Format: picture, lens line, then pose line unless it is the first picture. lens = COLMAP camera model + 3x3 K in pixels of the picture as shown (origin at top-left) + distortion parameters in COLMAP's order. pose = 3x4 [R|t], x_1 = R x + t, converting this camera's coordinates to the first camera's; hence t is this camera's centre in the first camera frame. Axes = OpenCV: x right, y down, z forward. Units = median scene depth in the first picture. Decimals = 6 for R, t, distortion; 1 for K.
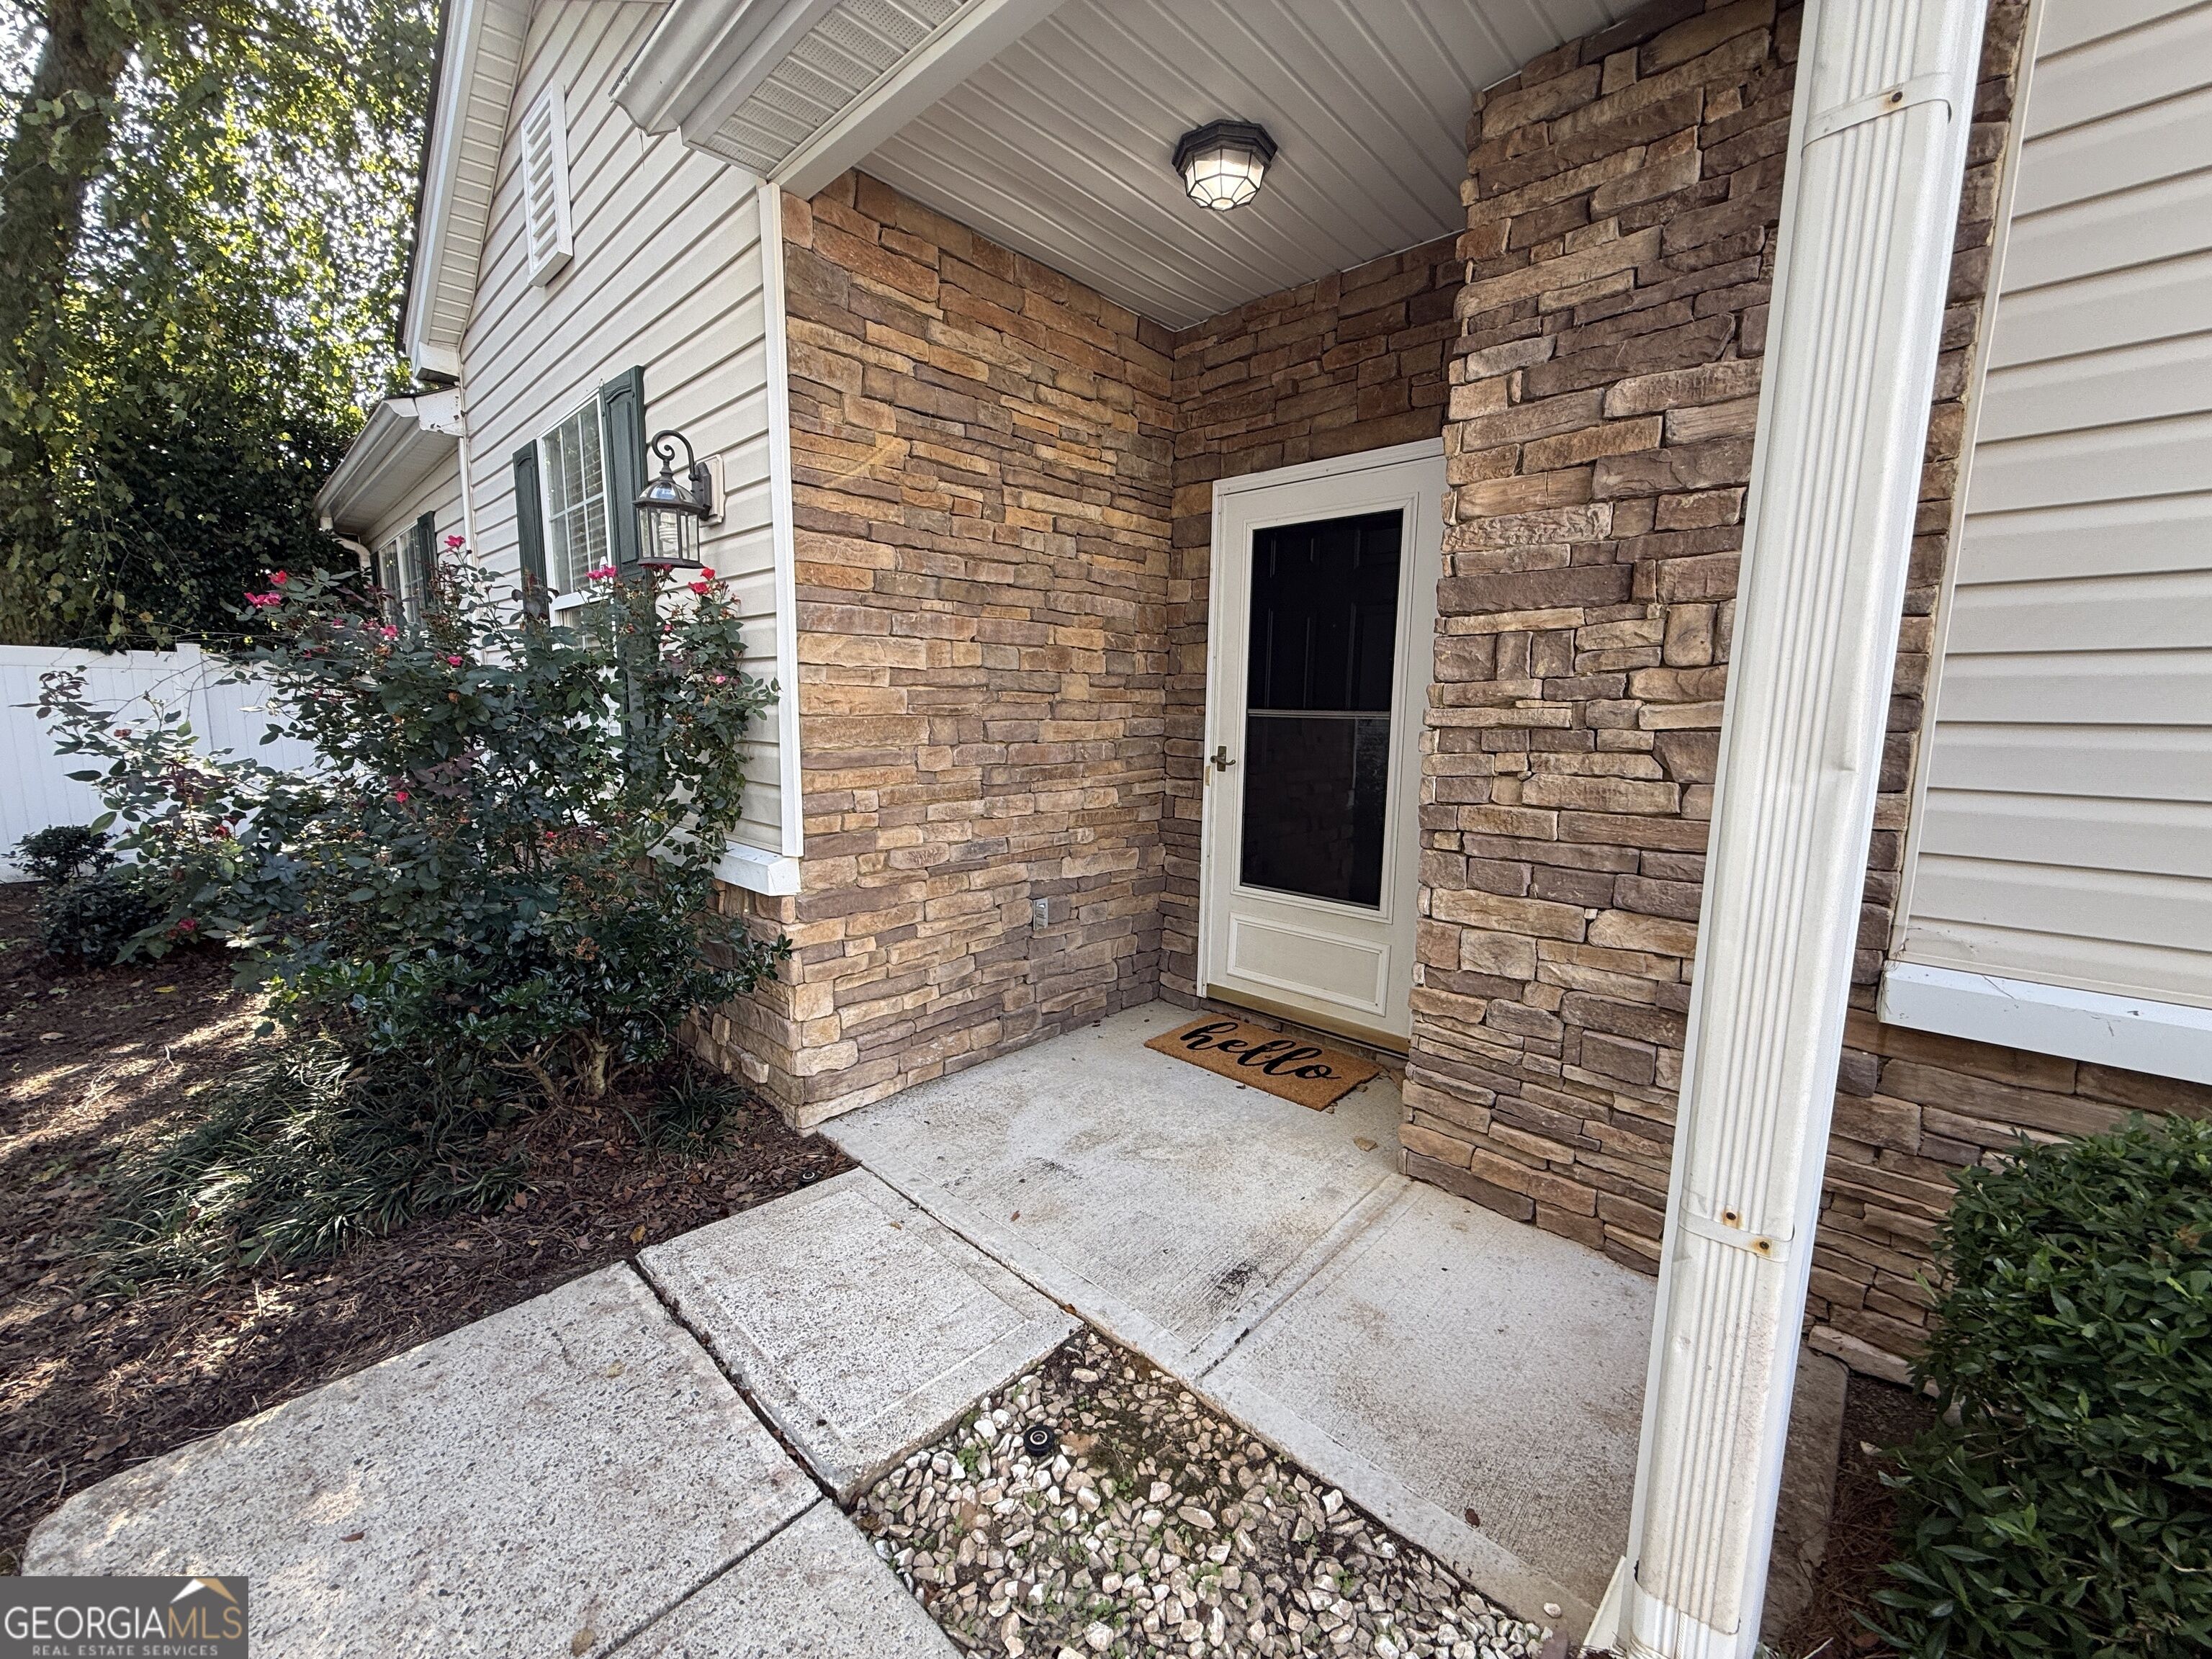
lens RADIAL K [[881.0, 0, 1115.0], [0, 881.0, 826.2], [0, 0, 1]] dist [0.001938, -0.000562]
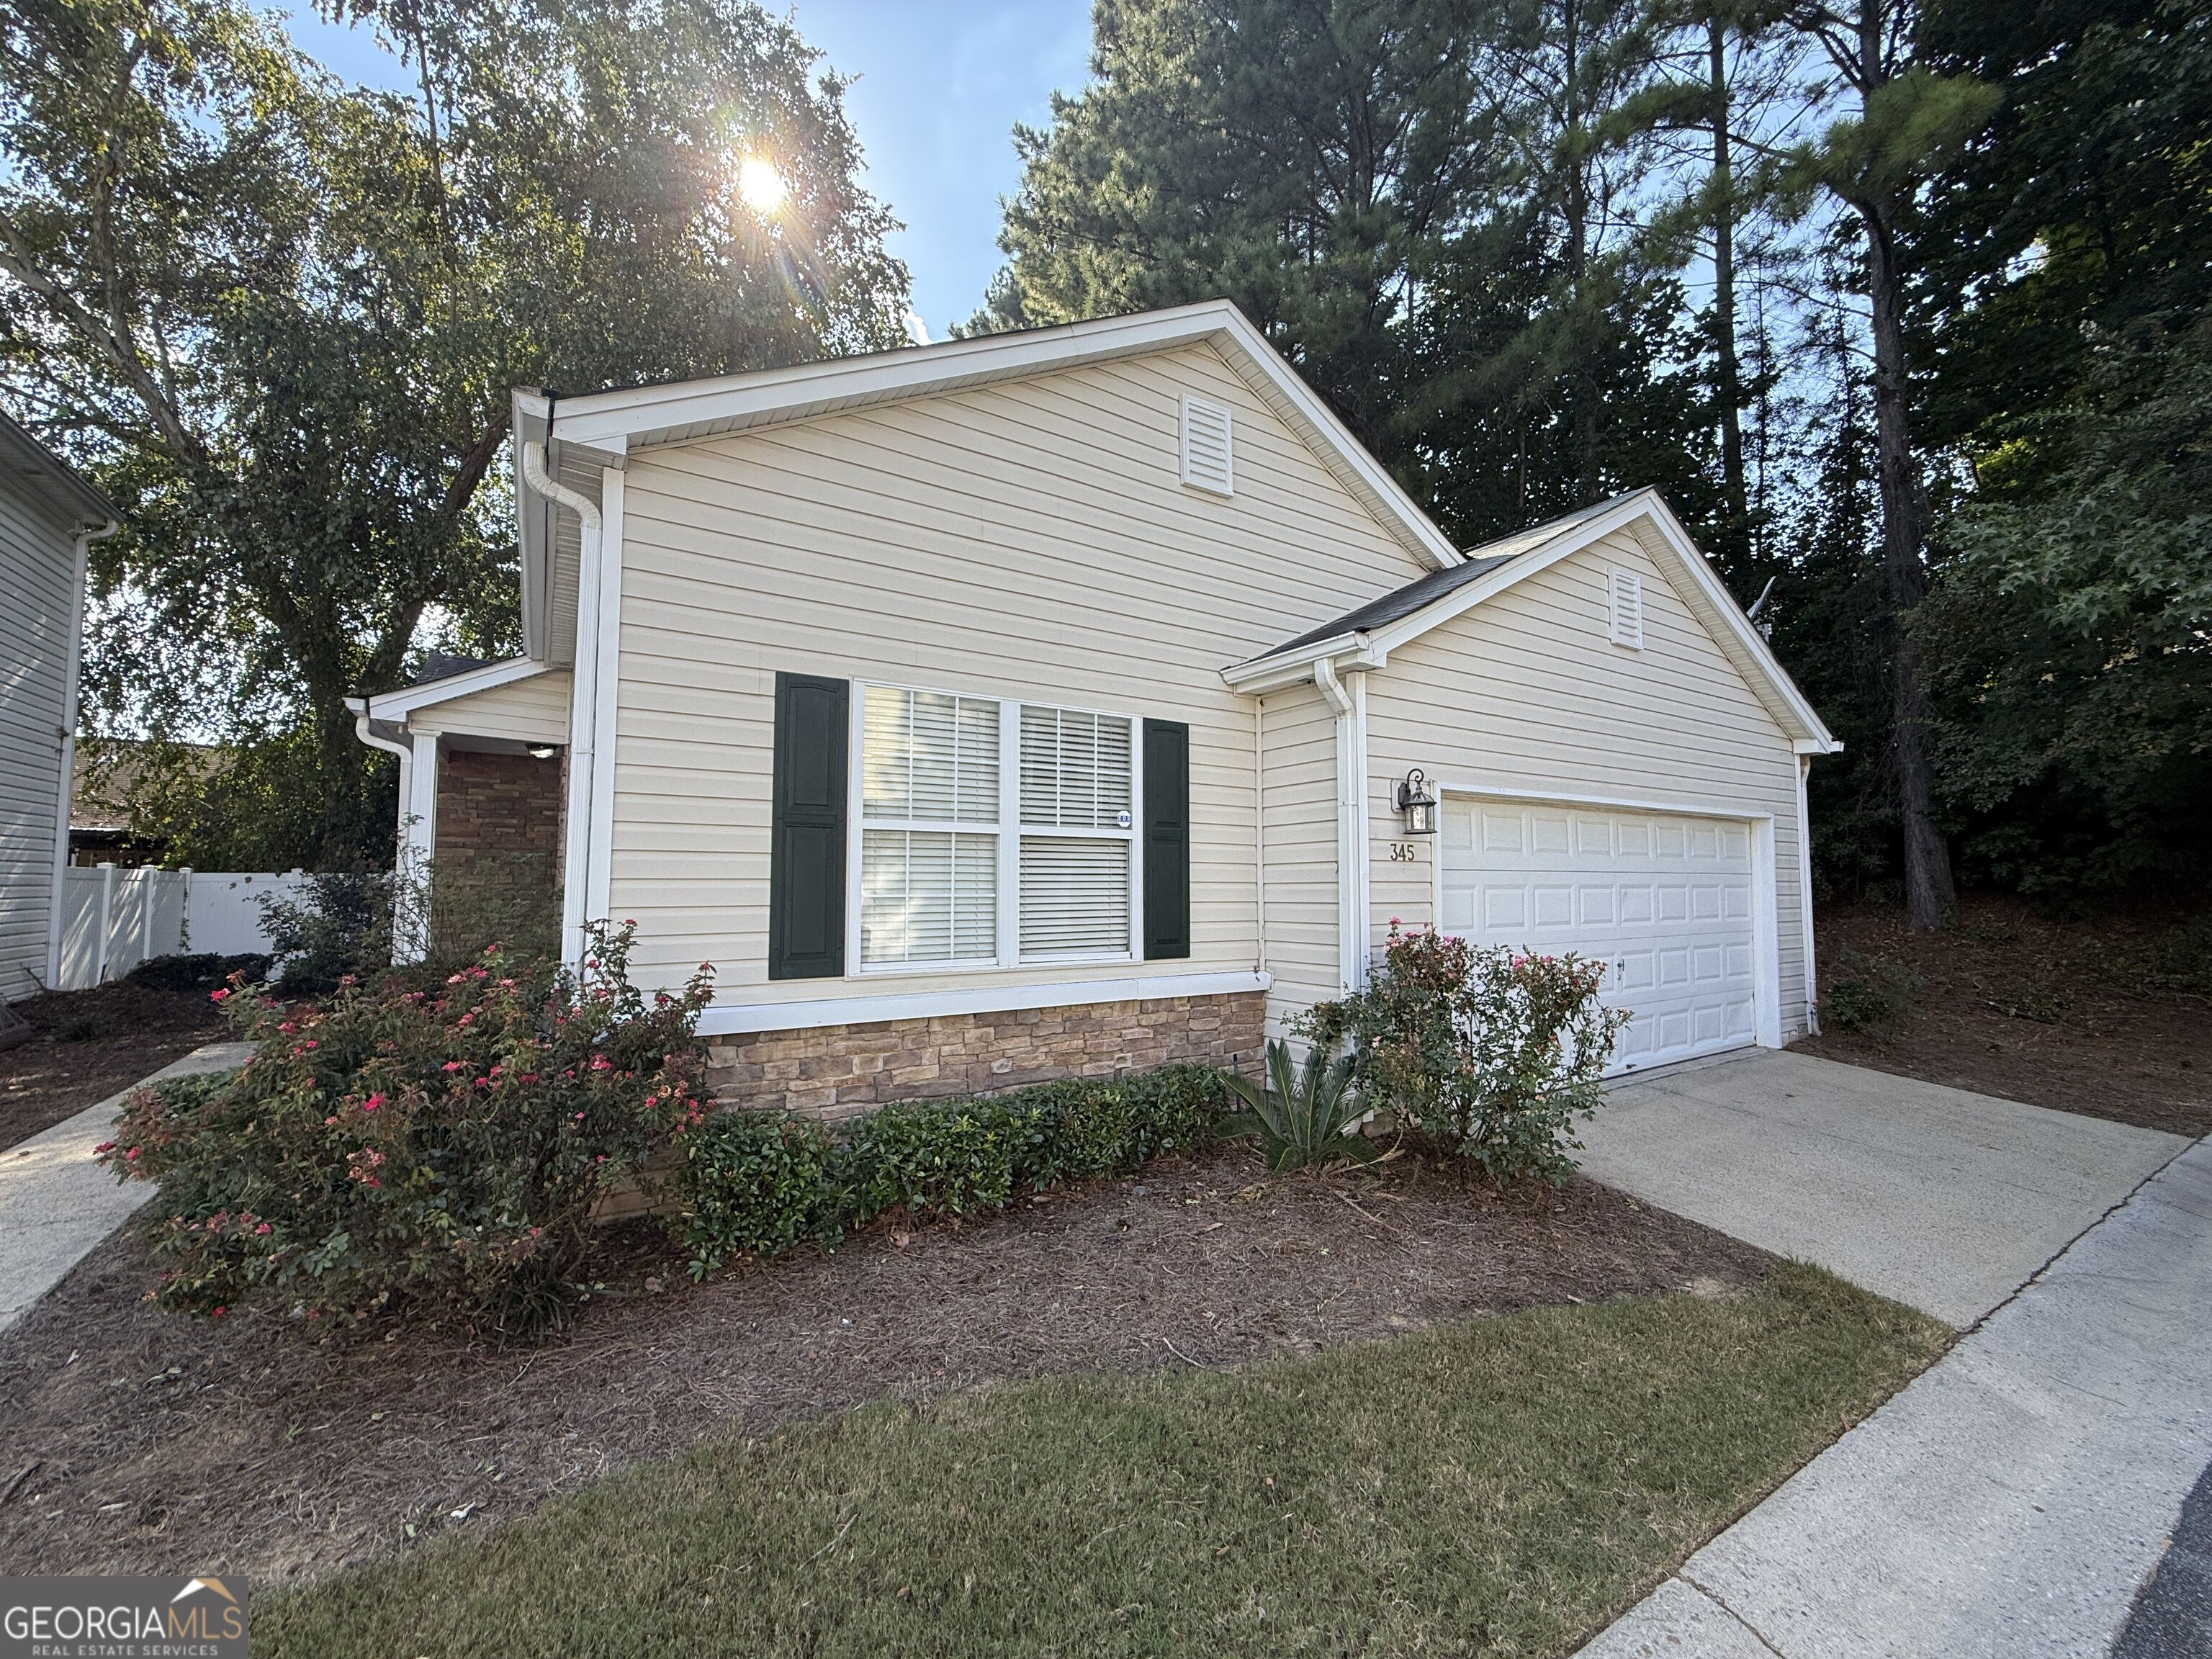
lens RADIAL K [[881.0, 0, 1100.5], [0, 881.0, 830.6], [0, 0, 1]] dist [0.001938, -0.000562]
pose [[0.970252, -0.028639, -0.240397, 2.687370], [-0.020605, 0.979606, -0.199868, 0.222111], [0.241219, 0.198876, 0.949875, -1.523350]]
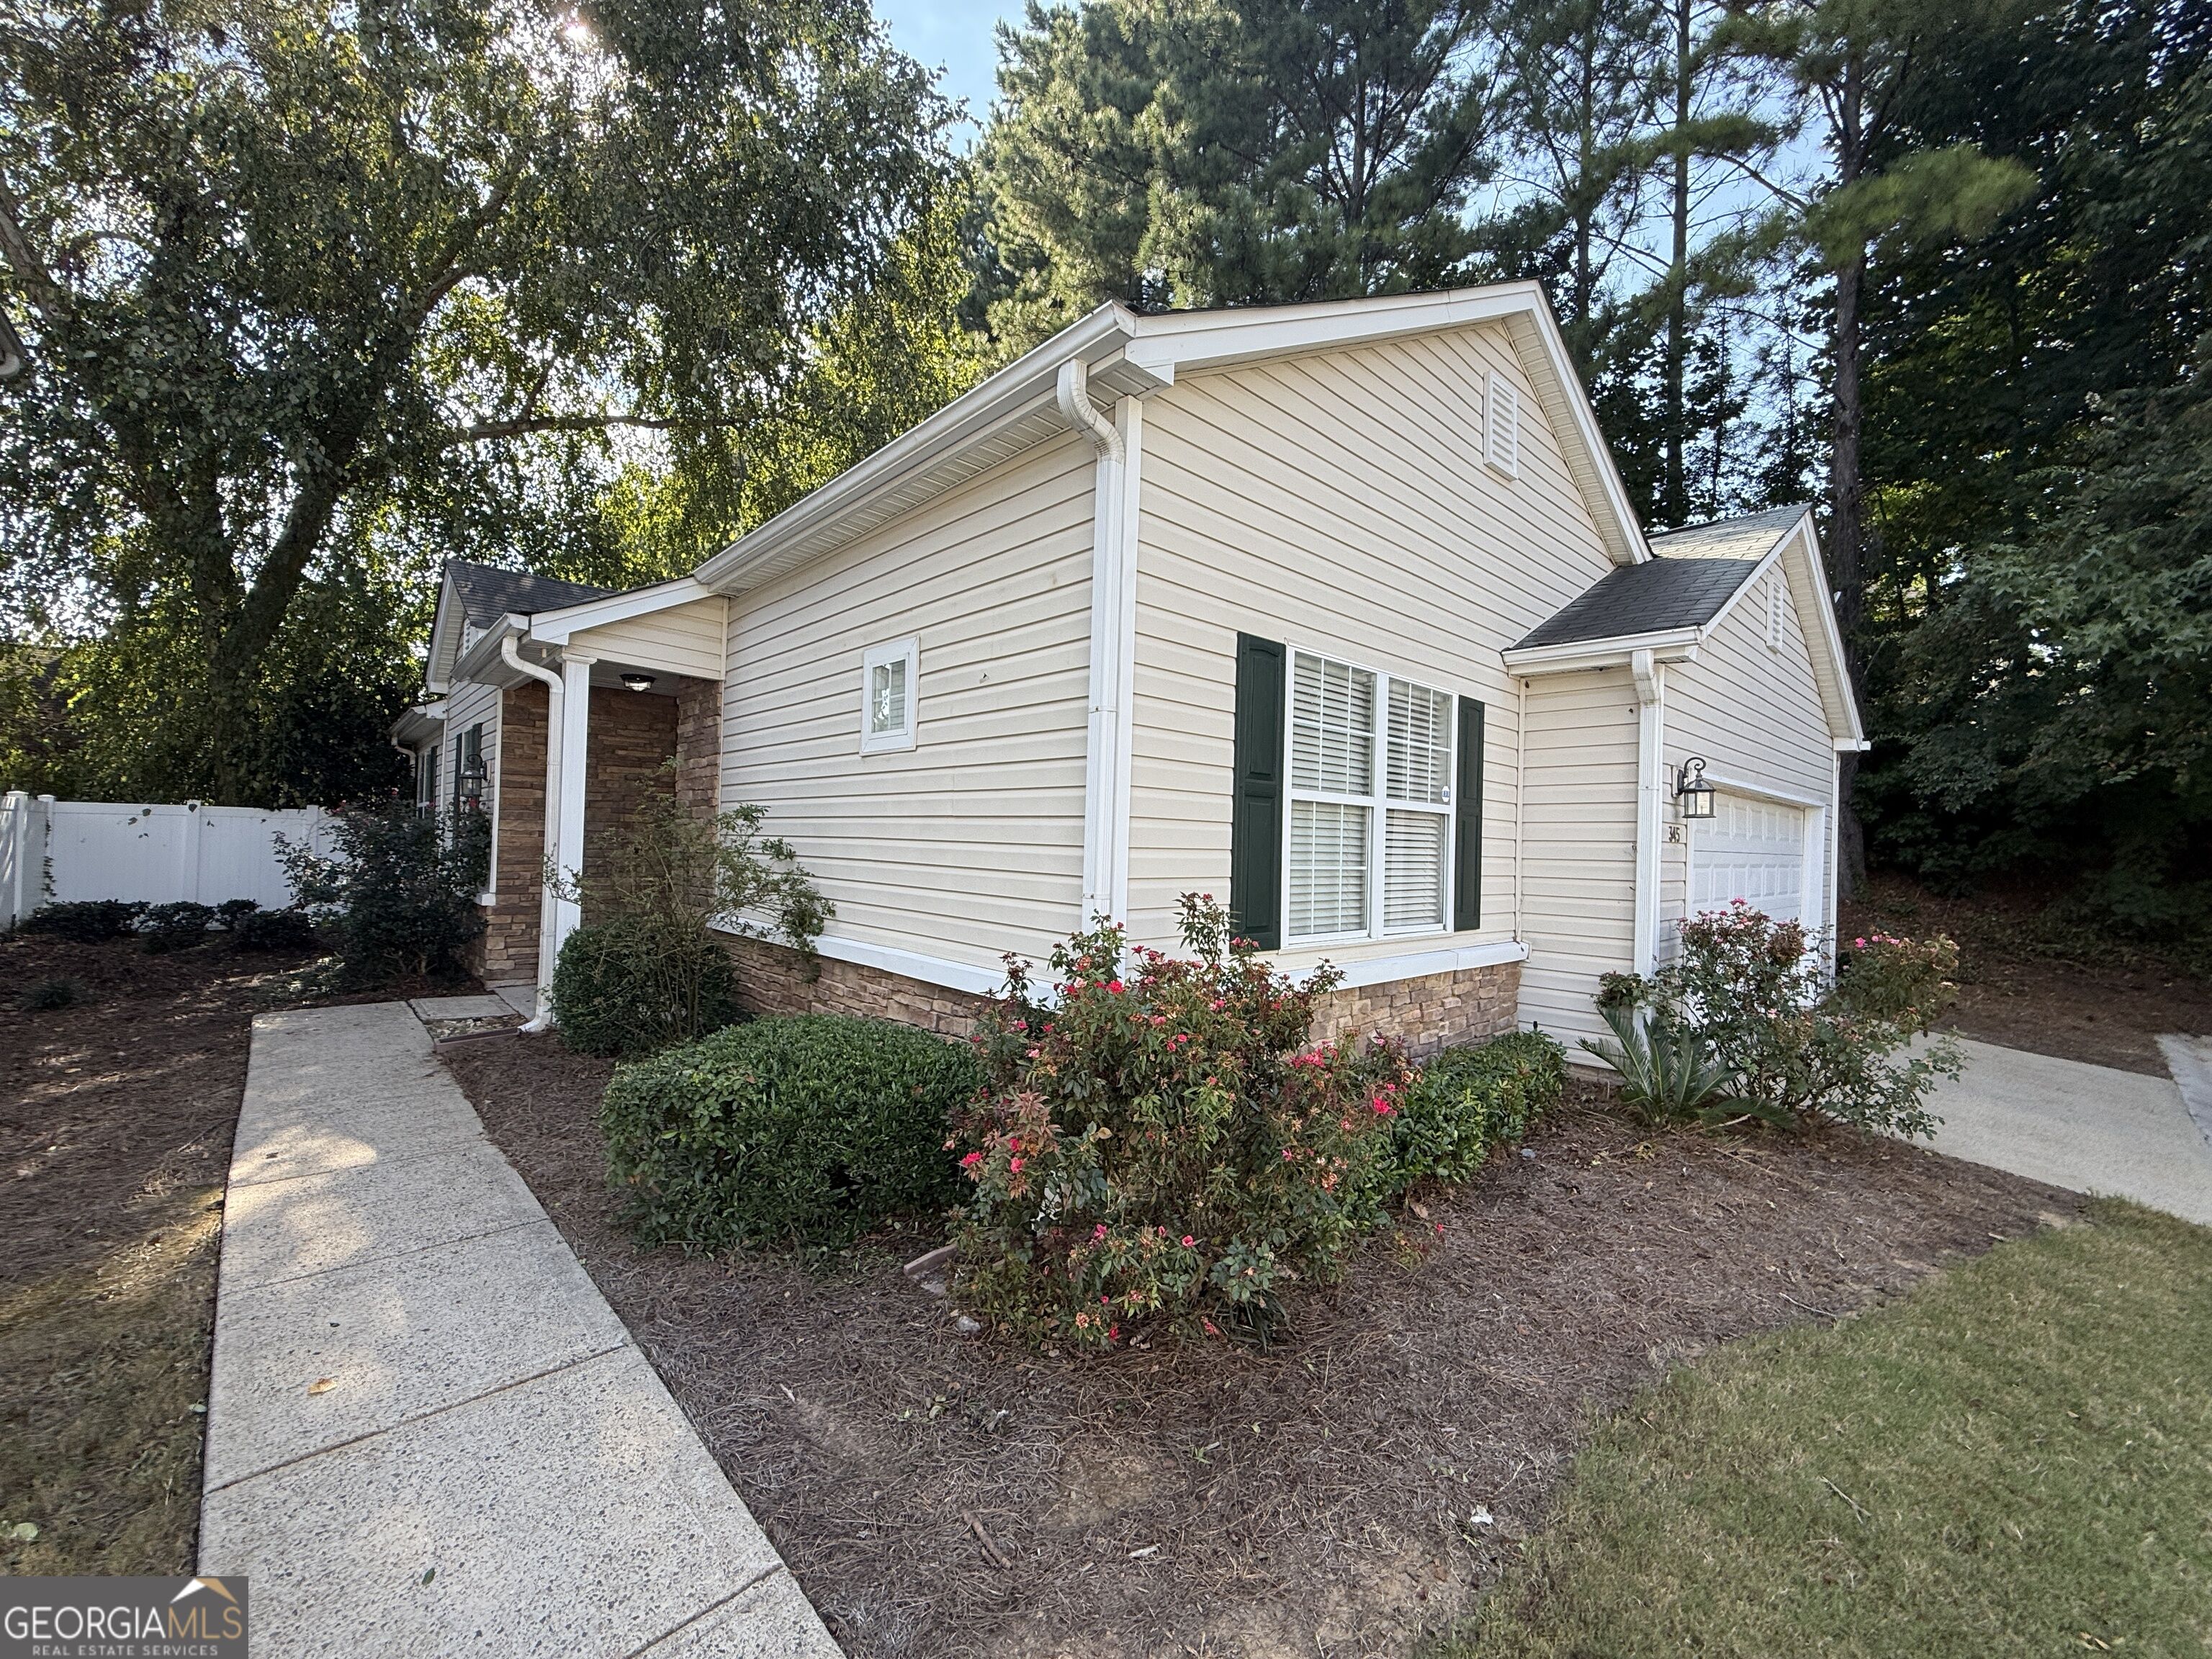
lens RADIAL K [[881.0, 0, 1105.0], [0, 881.0, 832.0], [0, 0, 1]] dist [0.001938, -0.000562]
pose [[0.997590, 0.013287, -0.068100, 1.707534], [-0.023461, 0.988279, -0.150848, 0.208455], [0.065297, 0.152082, 0.986209, -1.651524]]
